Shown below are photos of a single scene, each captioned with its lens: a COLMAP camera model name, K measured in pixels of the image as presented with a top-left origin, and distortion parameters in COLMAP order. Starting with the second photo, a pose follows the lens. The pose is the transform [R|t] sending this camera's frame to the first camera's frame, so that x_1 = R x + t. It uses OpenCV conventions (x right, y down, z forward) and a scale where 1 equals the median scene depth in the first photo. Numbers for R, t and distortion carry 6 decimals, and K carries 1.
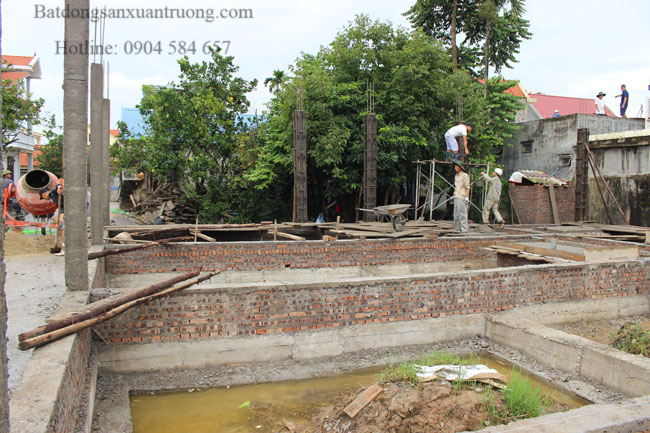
lens RADIAL K [[537.6, 0, 324.3], [0, 537.6, 218.3], [0, 0, 1]] dist [-0.160022, 0.133953]
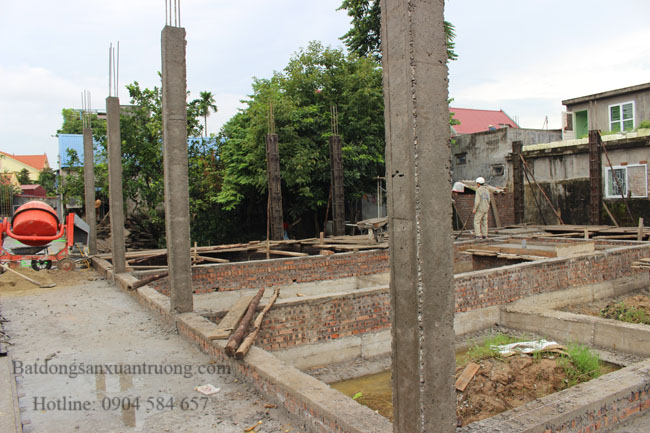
lens RADIAL K [[537.6, 0, 324.8], [0, 537.6, 216.7], [0, 0, 1]] dist [-0.160022, 0.133953]
pose [[0.983604, -0.054465, 0.171923, -0.133406], [0.059872, 0.997856, -0.026418, -0.005104], [-0.170116, 0.036278, 0.984756, -0.051737]]
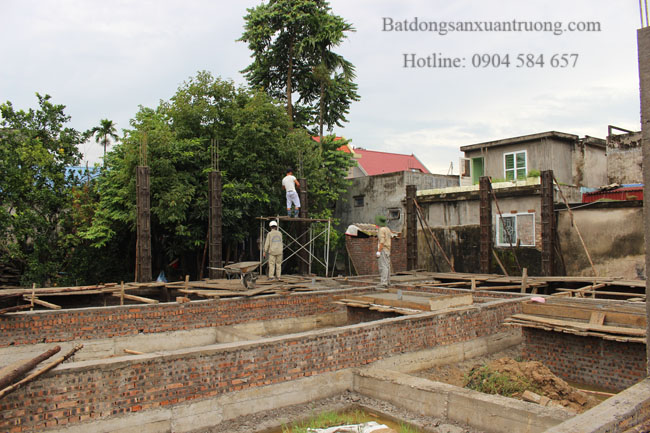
lens RADIAL K [[537.6, 0, 325.1], [0, 537.6, 216.9], [0, 0, 1]] dist [-0.160022, 0.133953]
pose [[0.947692, -0.005144, 0.319146, -0.039128], [0.035959, 0.995225, -0.090738, -0.011675], [-0.317155, 0.097468, 0.943352, -0.001088]]
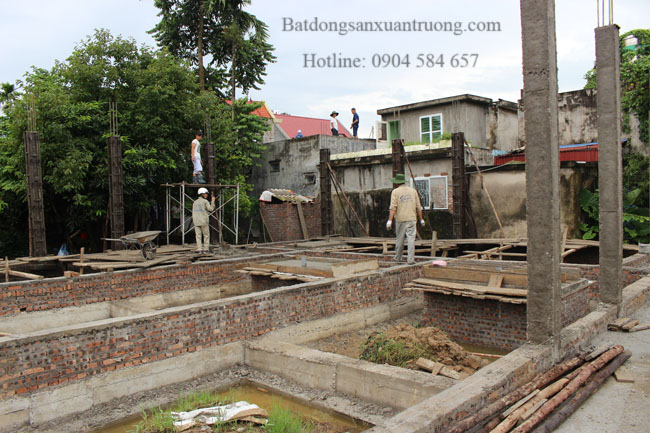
lens RADIAL K [[537.6, 0, 325.0], [0, 537.6, 219.2], [0, 0, 1]] dist [-0.160022, 0.133953]
pose [[0.897642, -0.048075, 0.438096, 0.008984], [0.062199, 0.997903, -0.017937, -0.009416], [-0.436315, 0.043350, 0.898749, 0.013950]]
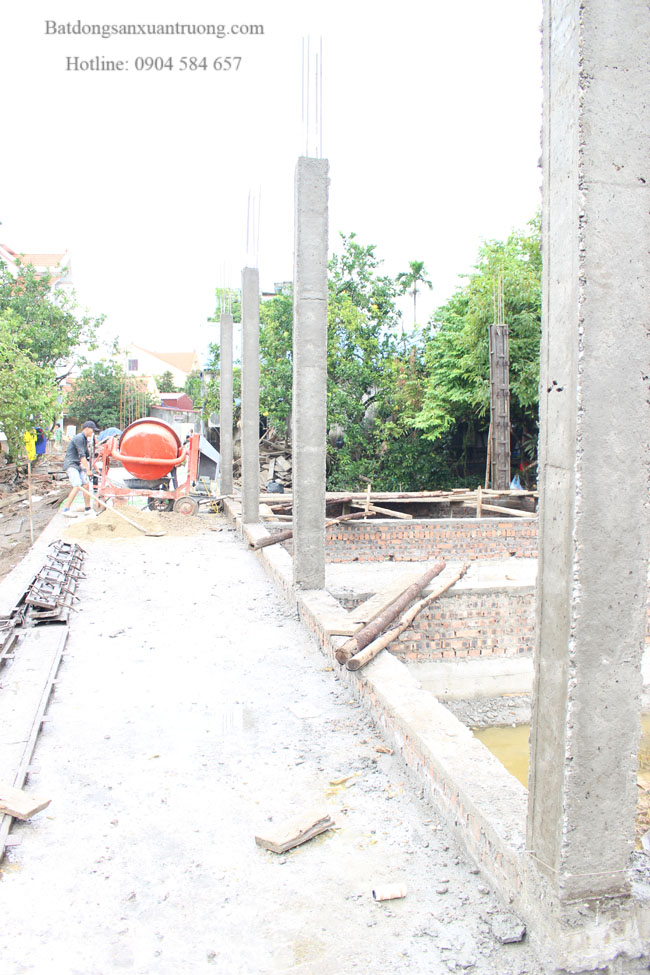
lens RADIAL K [[806.4, 0, 322.8], [0, 806.4, 488.7], [0, 0, 1]] dist [-0.160022, 0.133953]
pose [[0.986225, 0.000055, -0.165407, -0.099561], [0.001828, 0.999935, 0.011233, -0.005230], [0.165397, -0.011381, 0.986161, -0.036211]]
